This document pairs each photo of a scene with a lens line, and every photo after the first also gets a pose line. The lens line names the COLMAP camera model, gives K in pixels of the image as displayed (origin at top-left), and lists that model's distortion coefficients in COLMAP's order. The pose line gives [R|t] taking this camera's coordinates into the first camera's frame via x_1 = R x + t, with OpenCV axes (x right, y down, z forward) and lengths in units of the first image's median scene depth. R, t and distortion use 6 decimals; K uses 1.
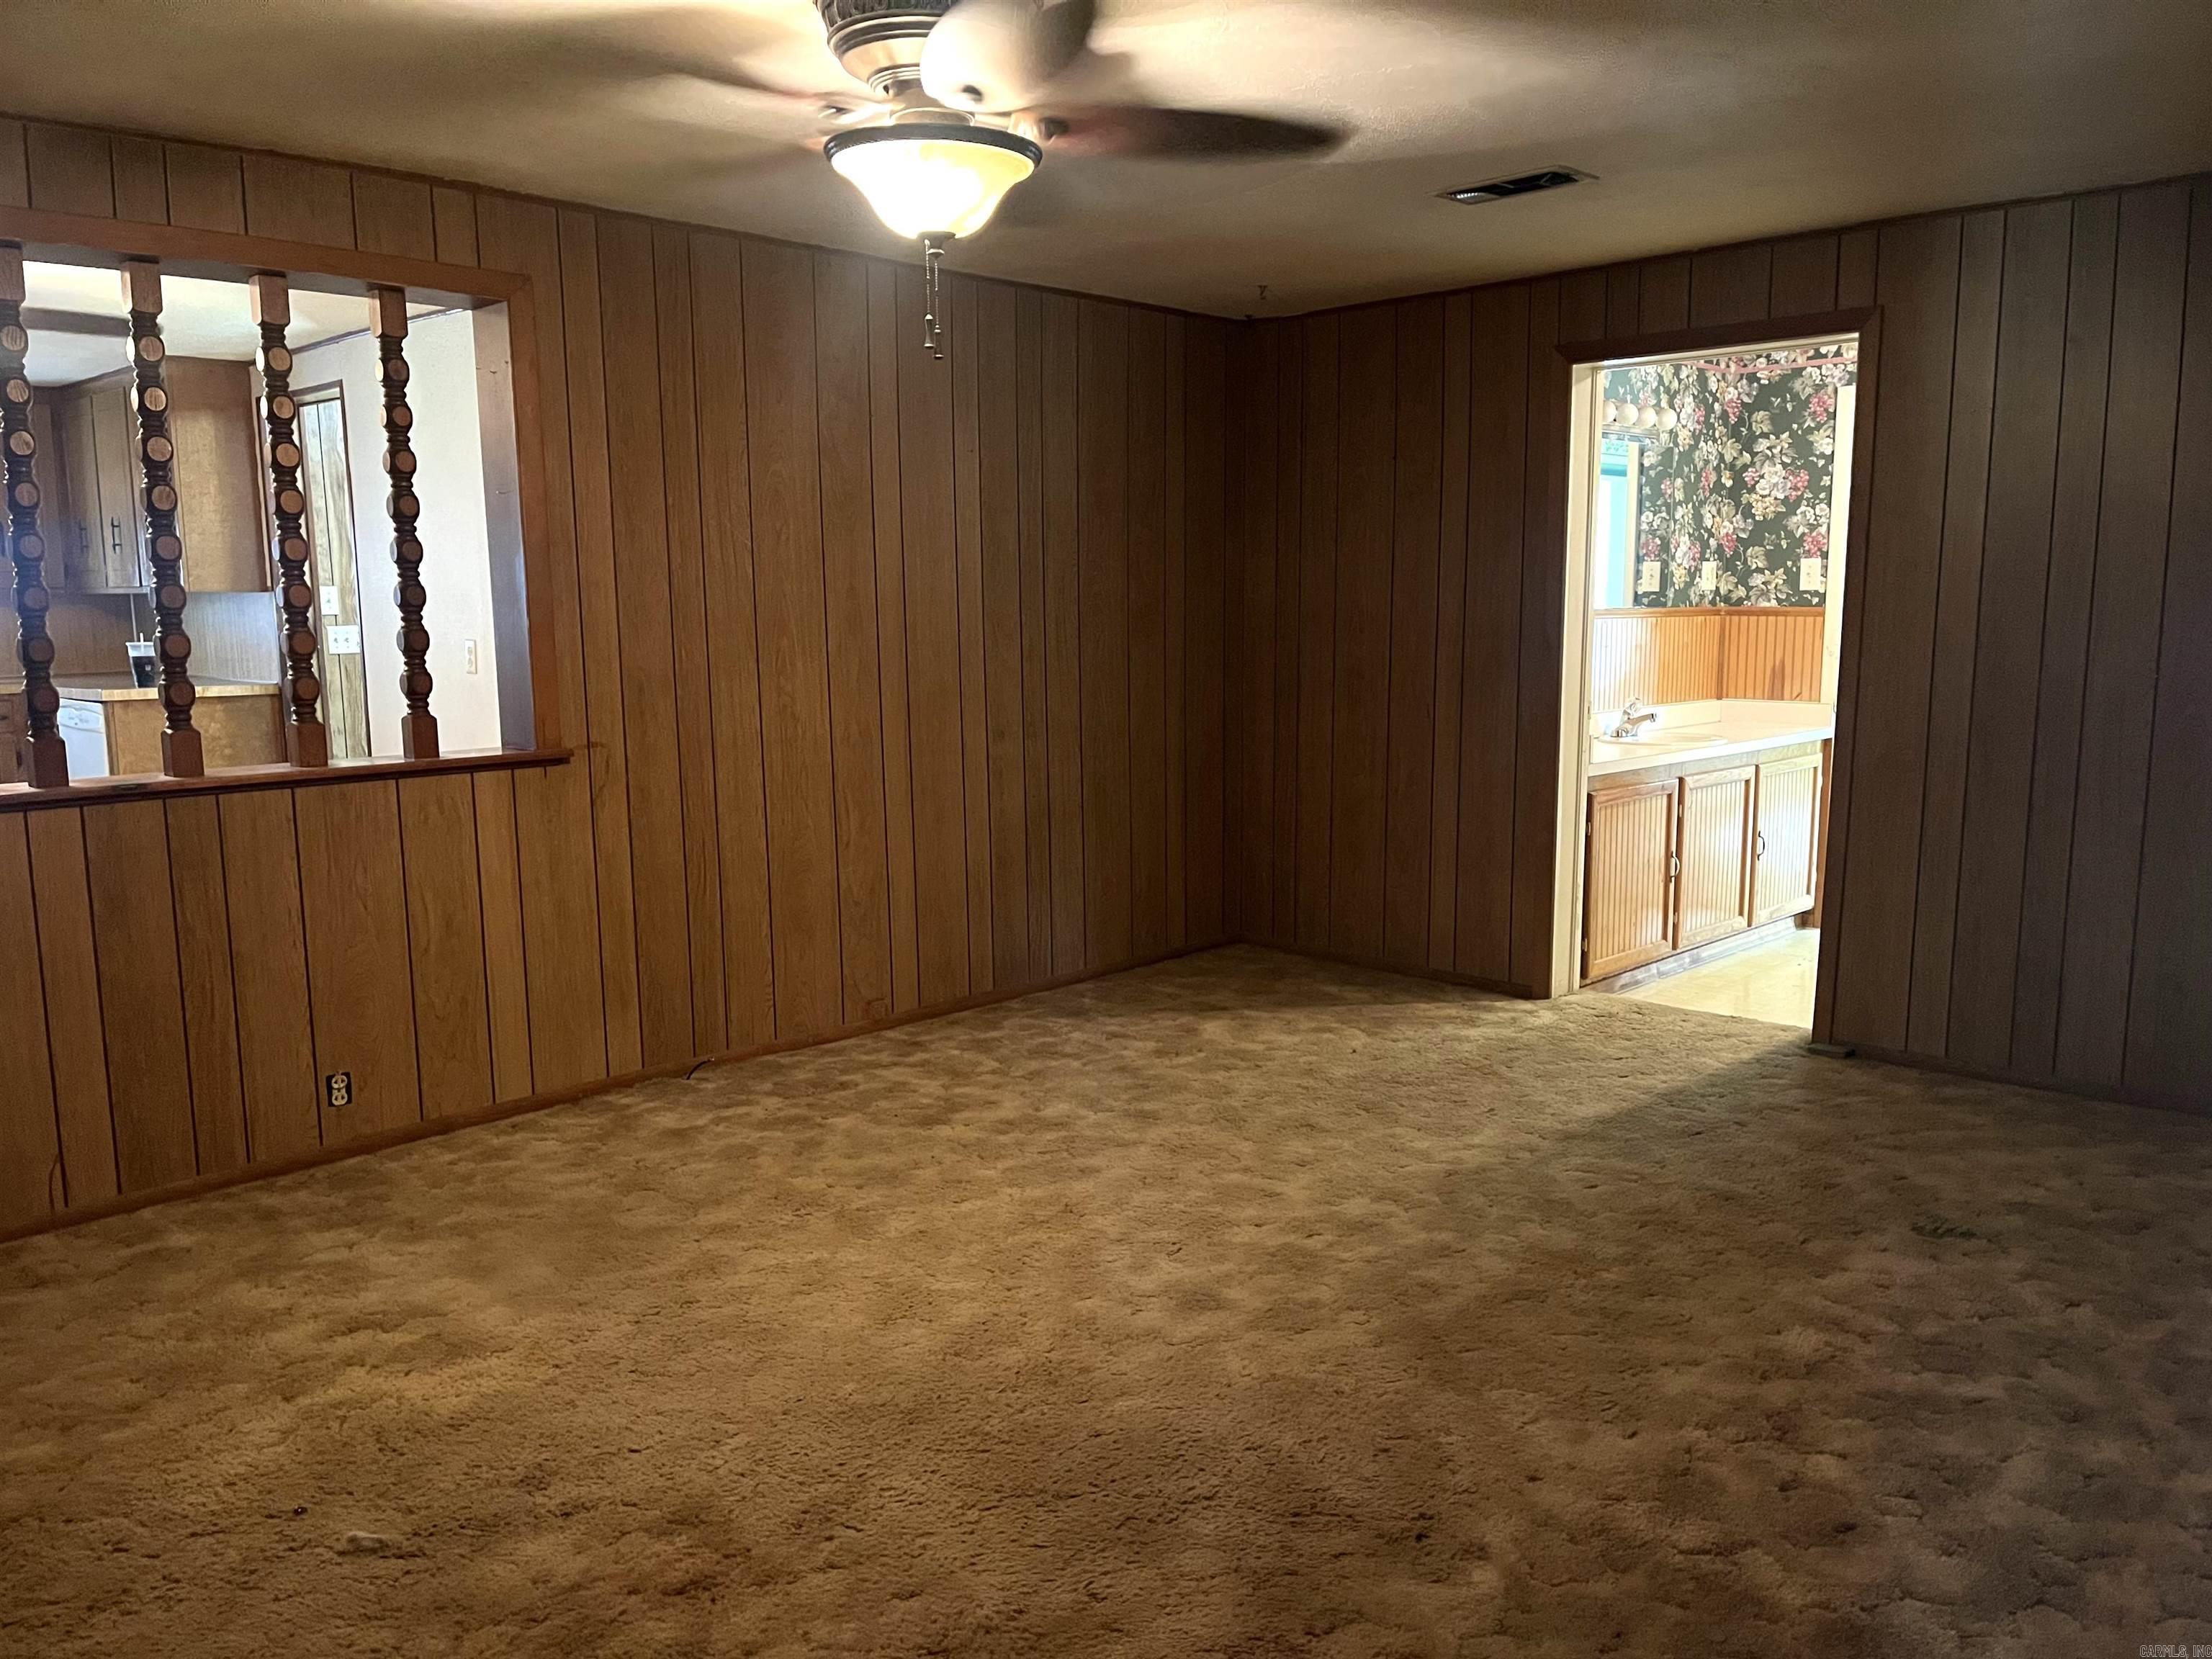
lens RADIAL K [[1672.7, 0, 1115.2], [0, 1672.7, 876.6], [0, 0, 1]] dist [0.043368, -0.027028]
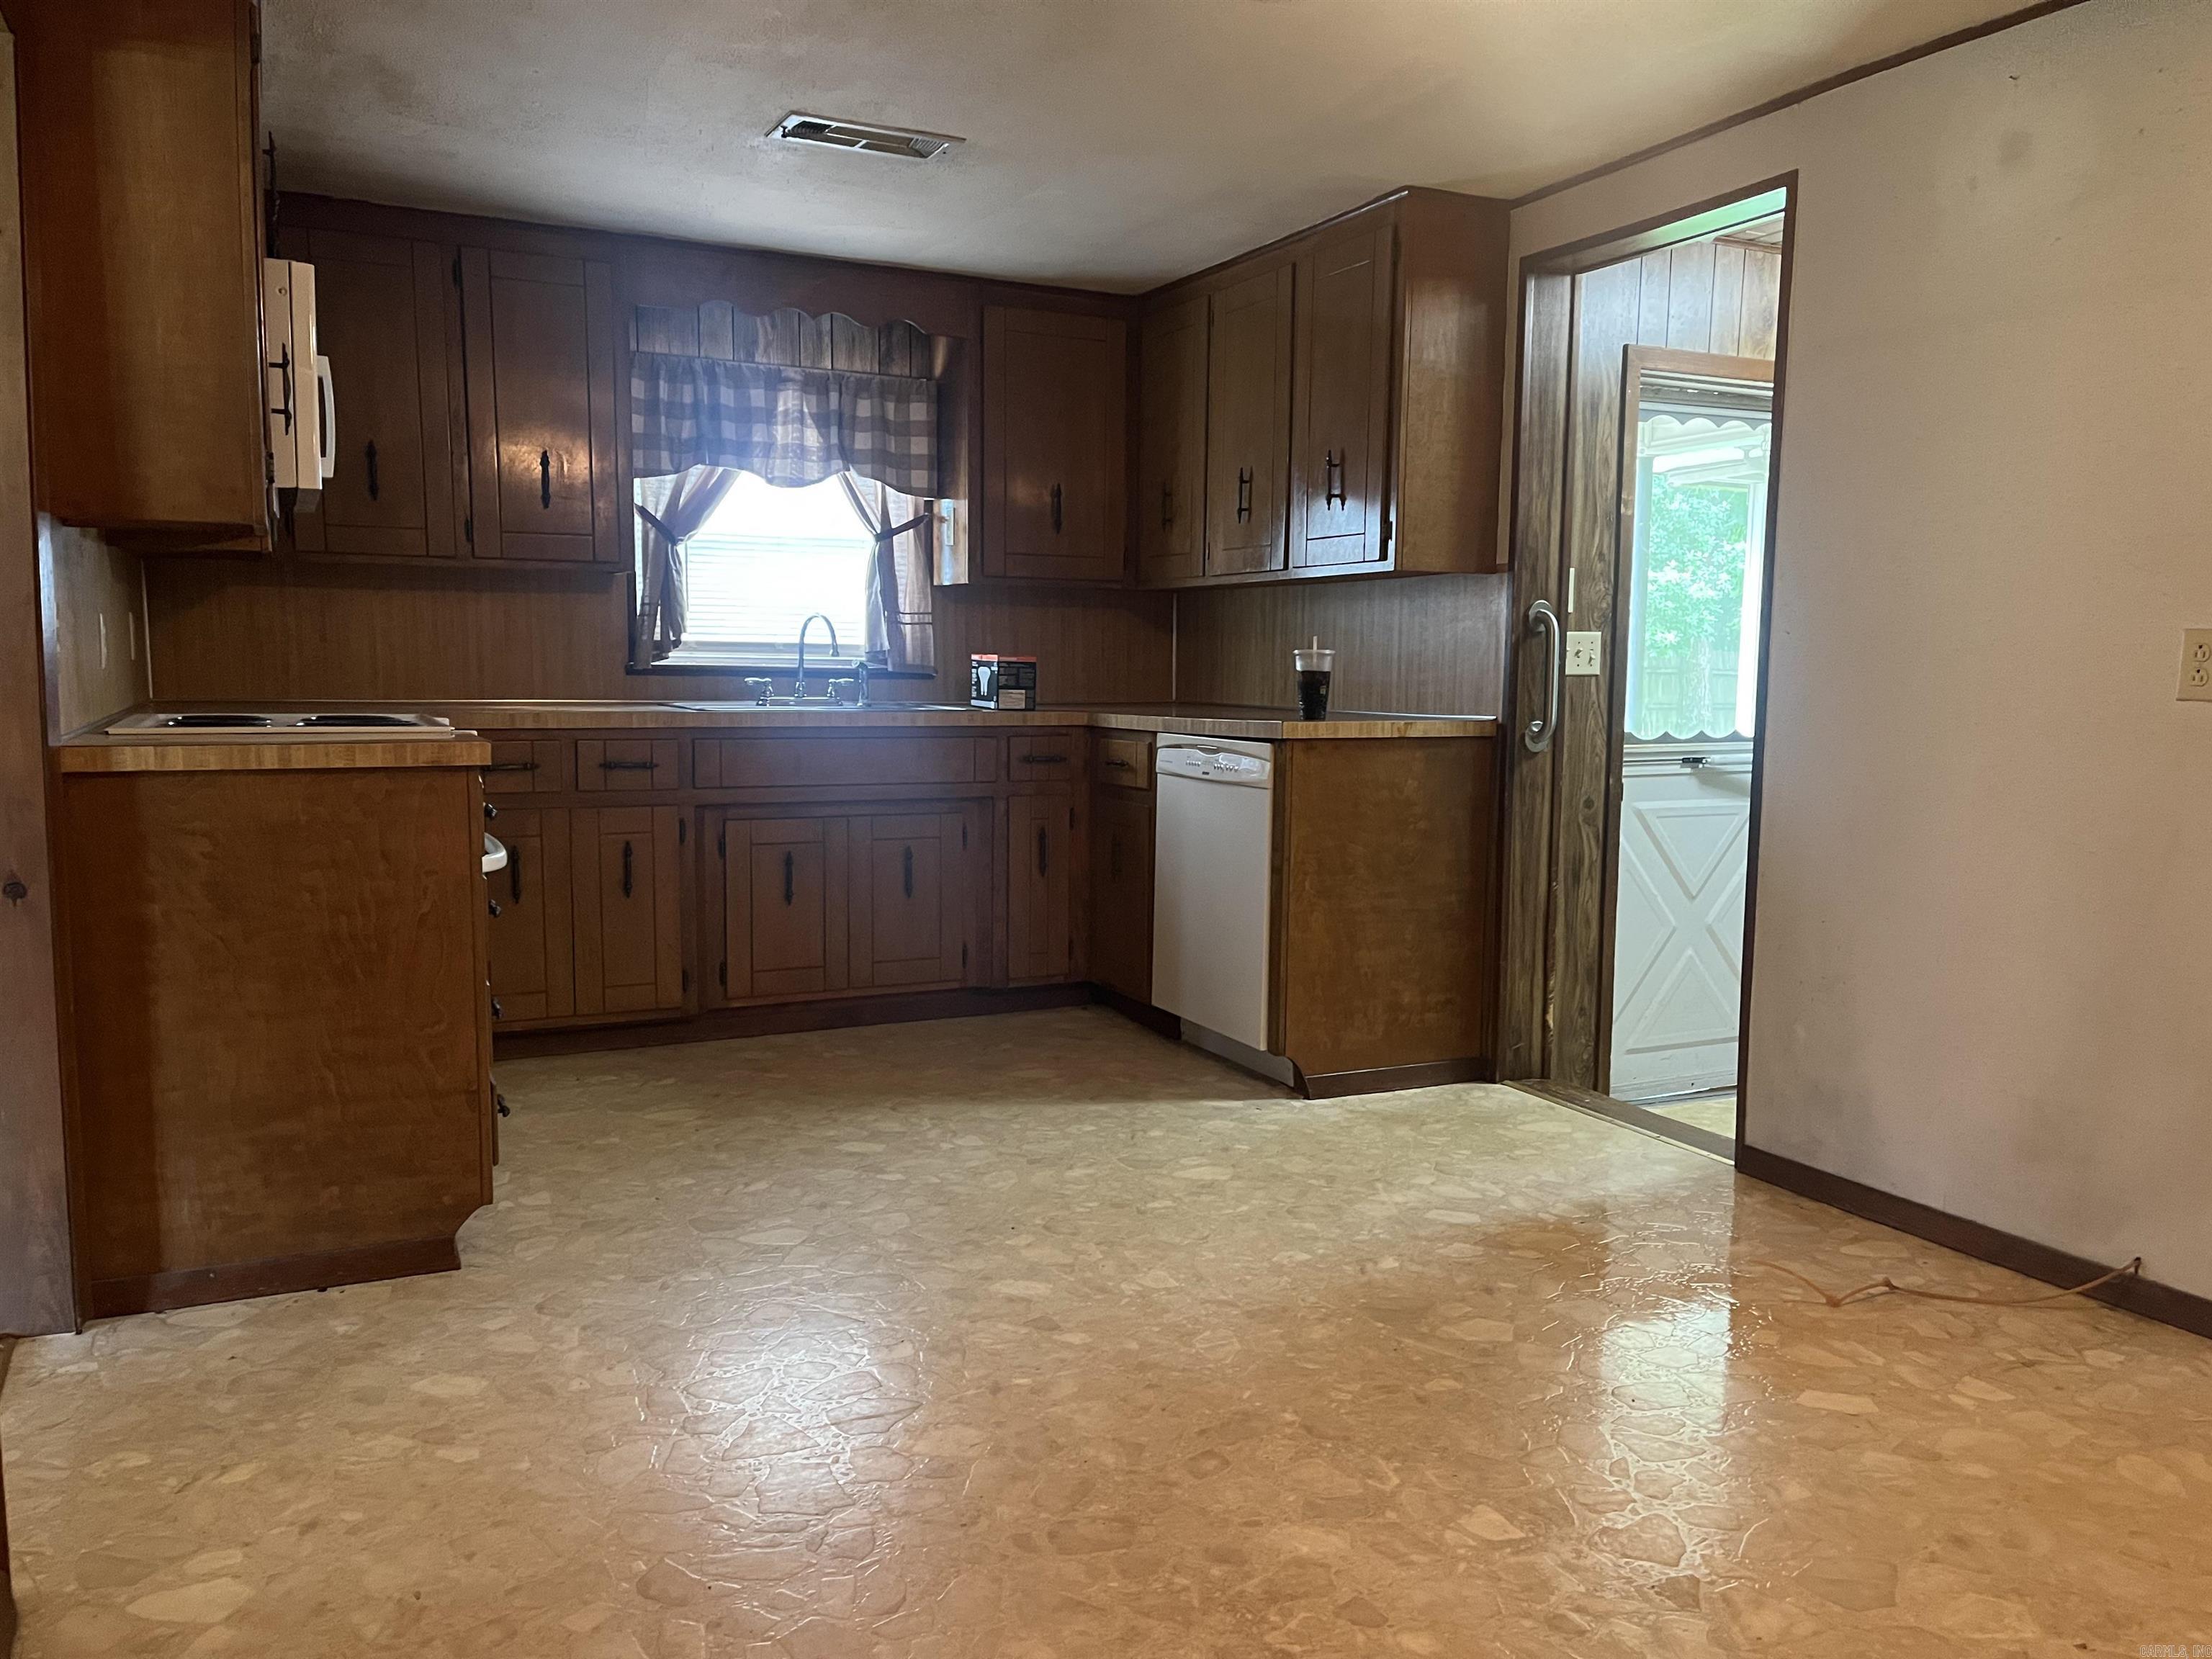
lens RADIAL K [[1672.7, 0, 1109.3], [0, 1672.7, 828.4], [0, 0, 1]] dist [0.043368, -0.027028]
pose [[0.940731, 0.052654, -0.335041, -0.434743], [-0.070272, 0.996698, -0.040673, -0.040190], [0.331793, 0.061806, 0.941325, 0.386003]]
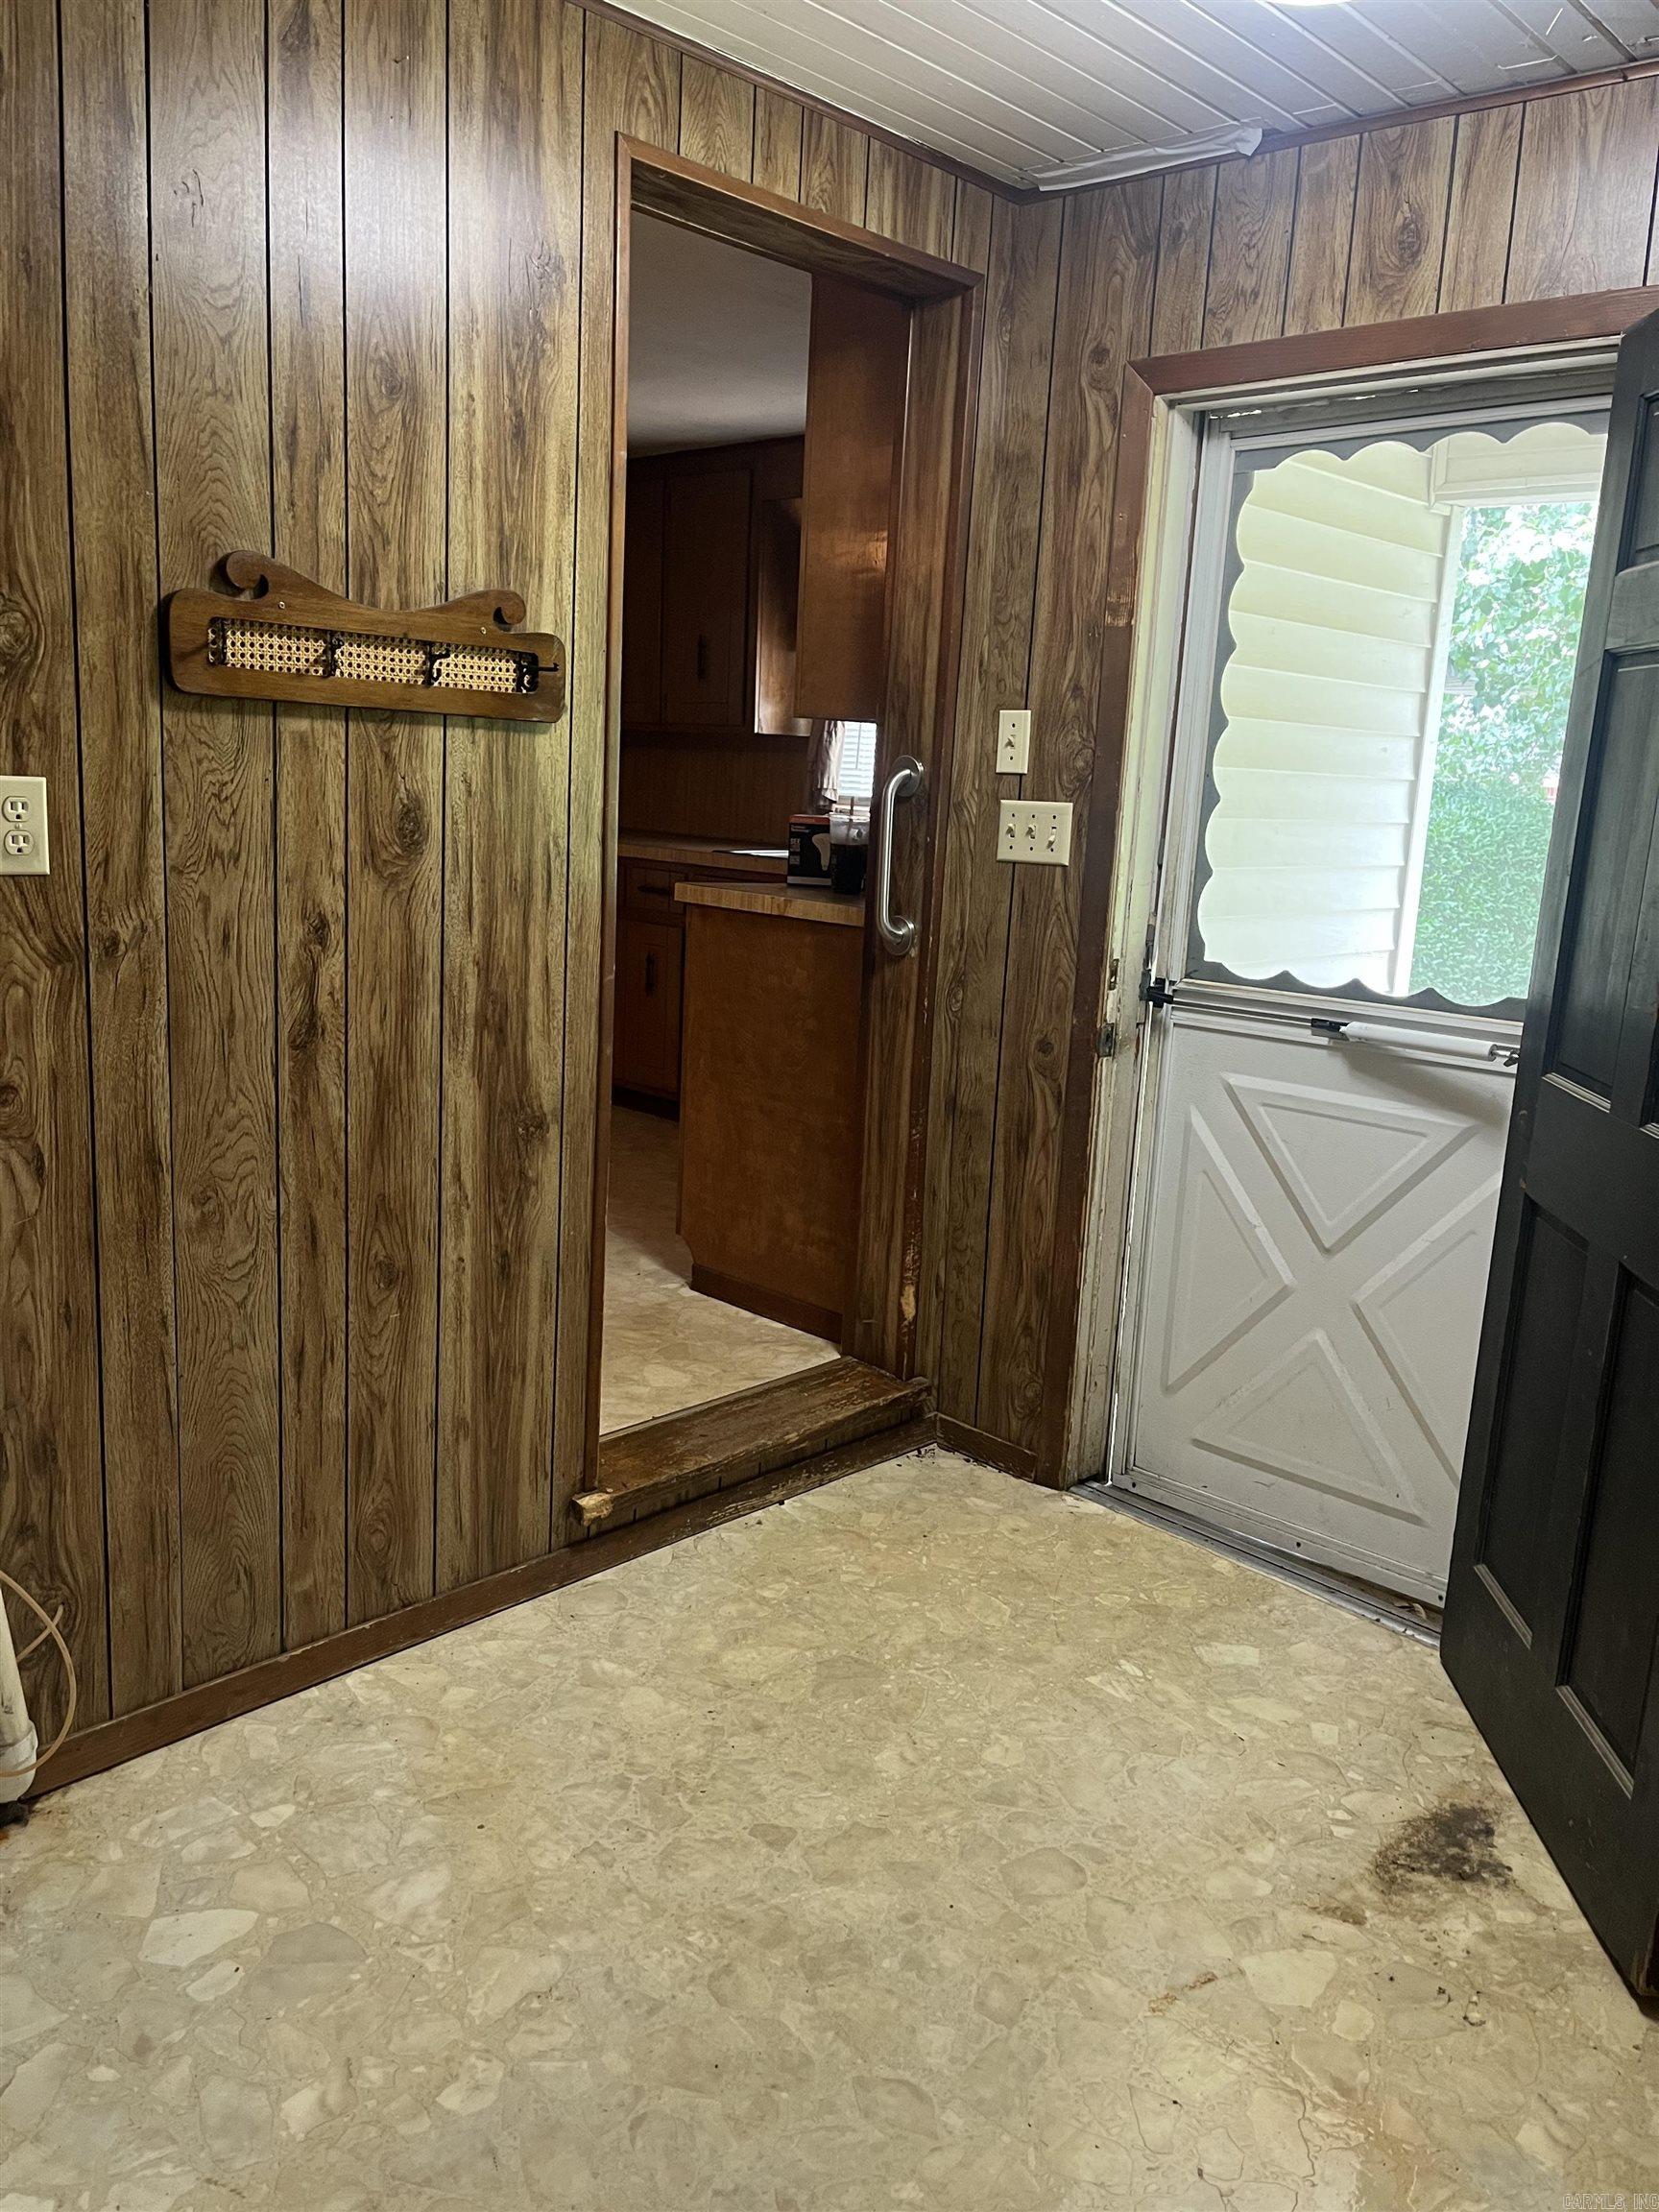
lens RADIAL K [[1672.7, 0, 836.1], [0, 1672.7, 1116.3], [0, 0, 1]] dist [0.043368, -0.027028]
pose [[0.011429, 0.211457, -0.977321, -0.009234], [-0.200968, 0.957927, 0.204910, -0.157958], [0.979531, 0.194068, 0.053444, 1.003705]]
